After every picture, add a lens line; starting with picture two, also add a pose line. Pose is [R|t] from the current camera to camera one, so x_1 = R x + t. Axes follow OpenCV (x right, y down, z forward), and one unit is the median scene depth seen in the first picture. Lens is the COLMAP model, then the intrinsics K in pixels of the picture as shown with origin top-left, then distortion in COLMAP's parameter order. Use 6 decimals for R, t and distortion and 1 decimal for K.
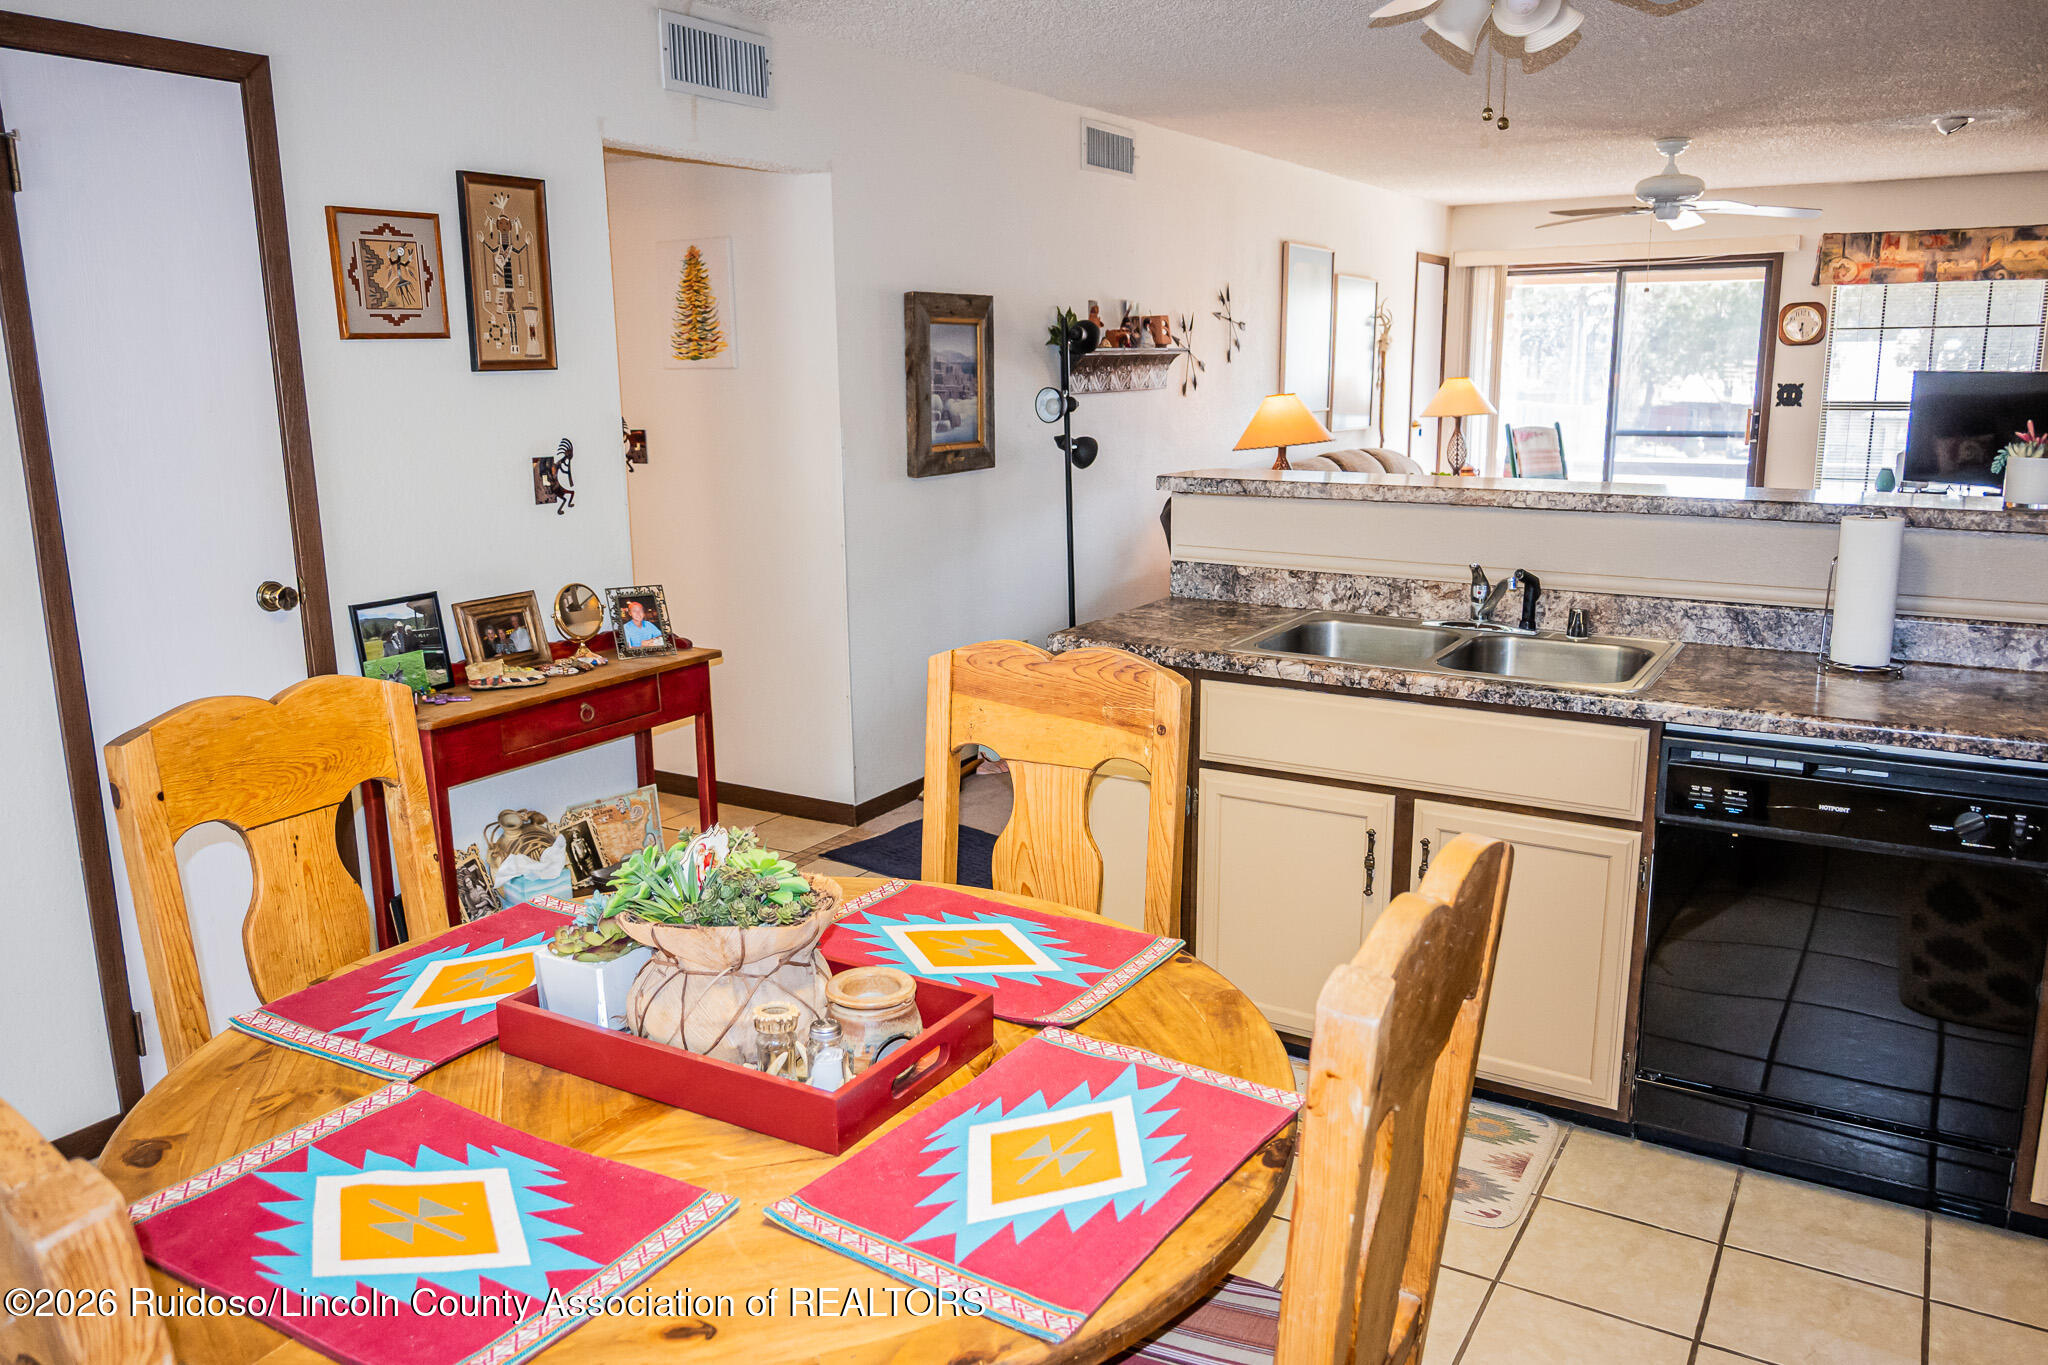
lens RADIAL K [[1518.1, 0, 1023.1], [0, 1518.1, 685.7], [0, 0, 1]] dist [-0.000695, -0.000738]
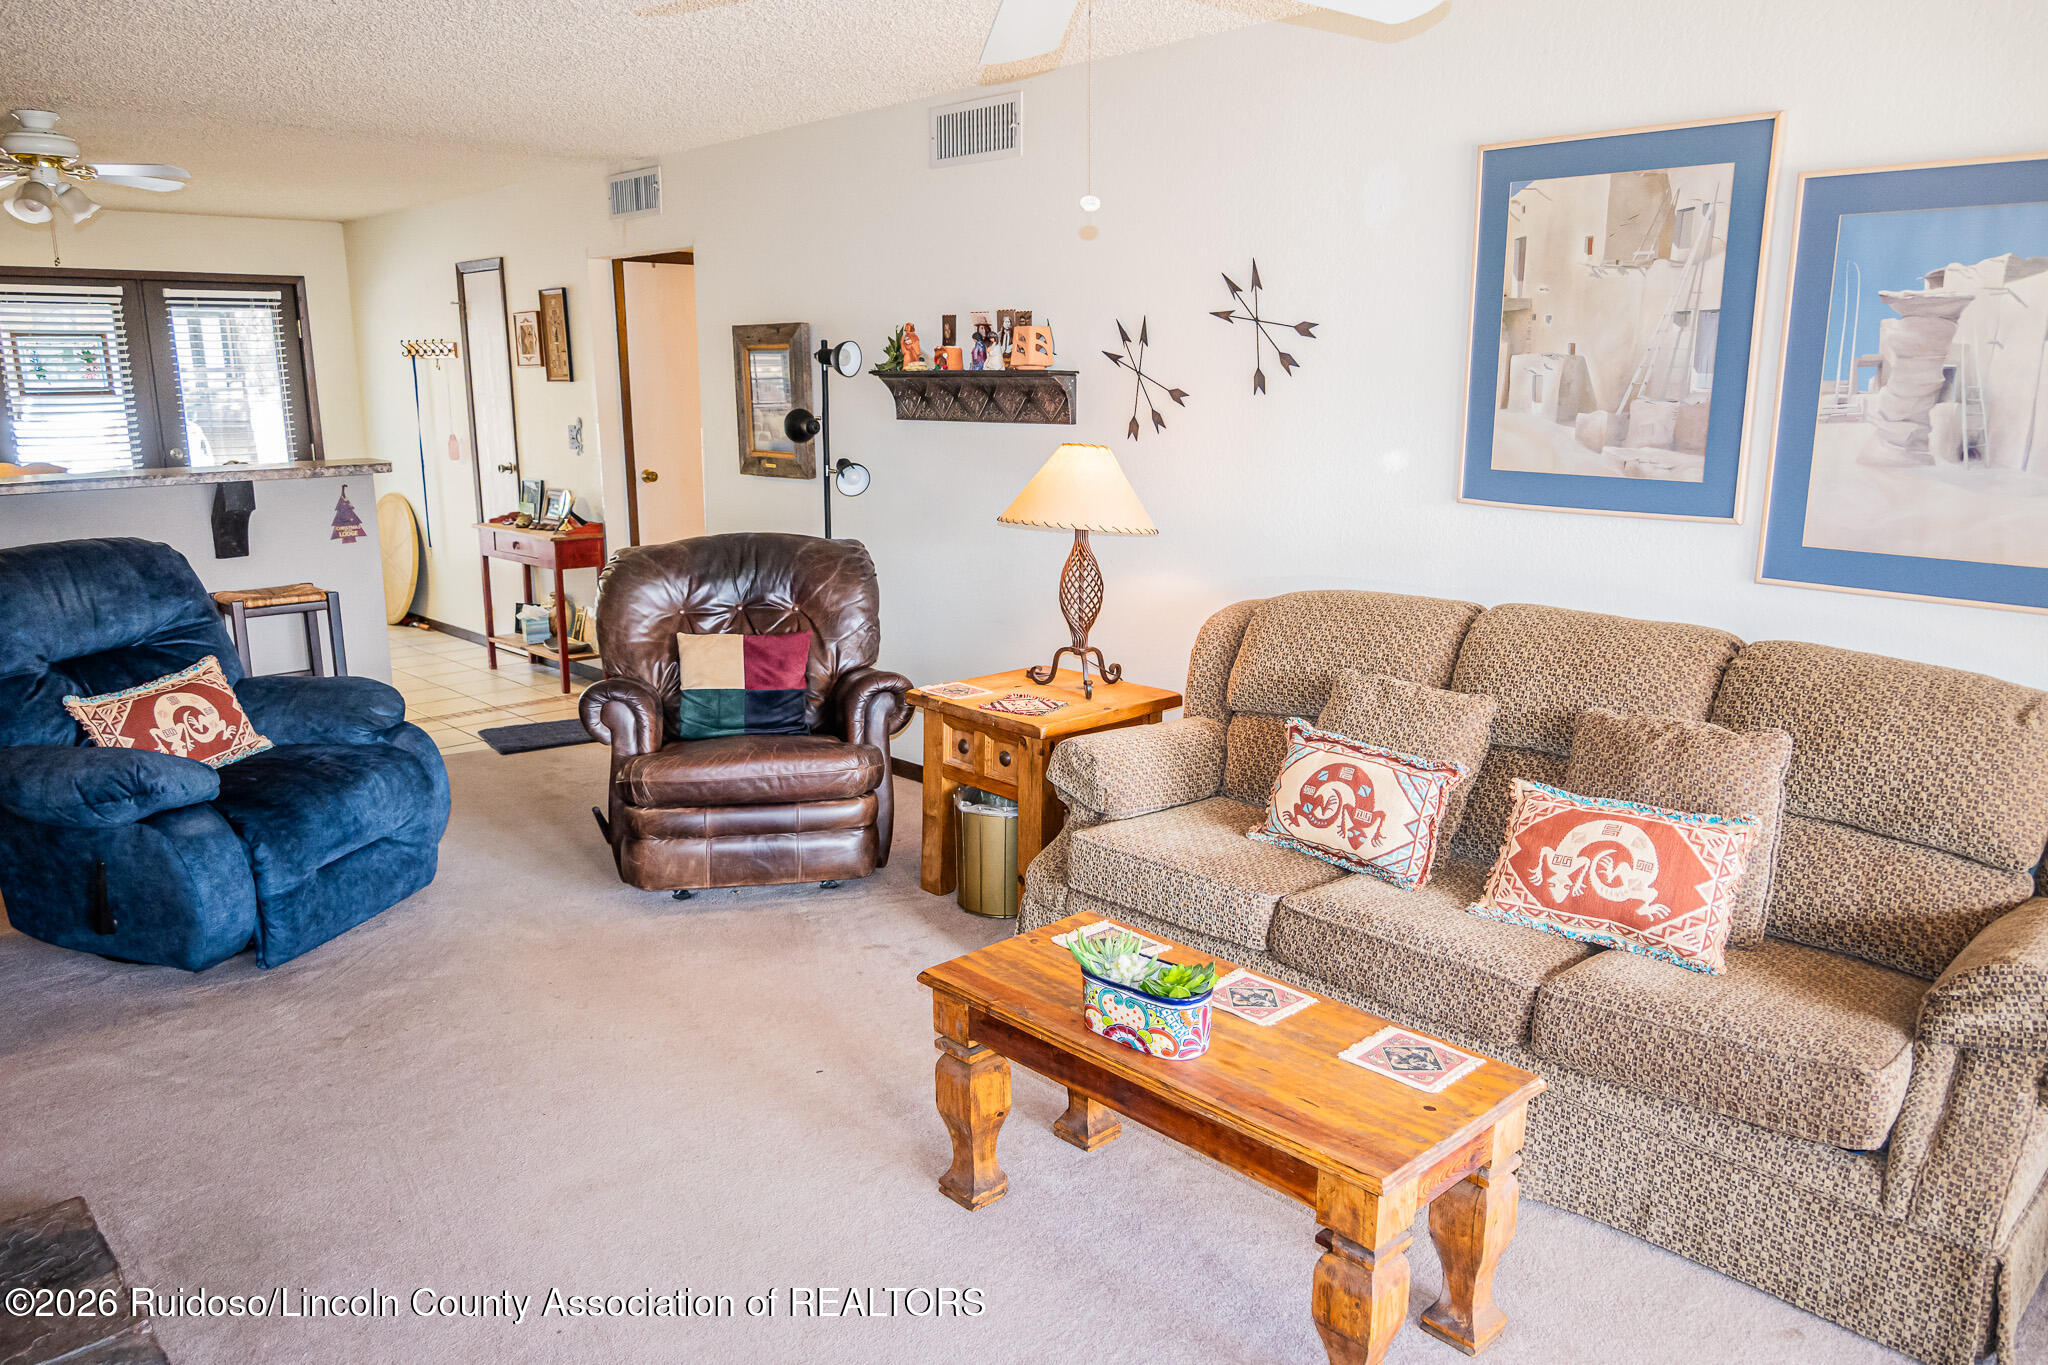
lens RADIAL K [[1431.5, 0, 1057.1], [0, 1431.5, 699.1], [0, 0, 1]] dist [-0.007235, 0.003151]
pose [[-0.258011, 0.230319, -0.938288, 0.955880], [-0.197412, 0.938112, 0.284560, -0.328755], [0.945758, 0.258649, -0.196575, 1.434598]]
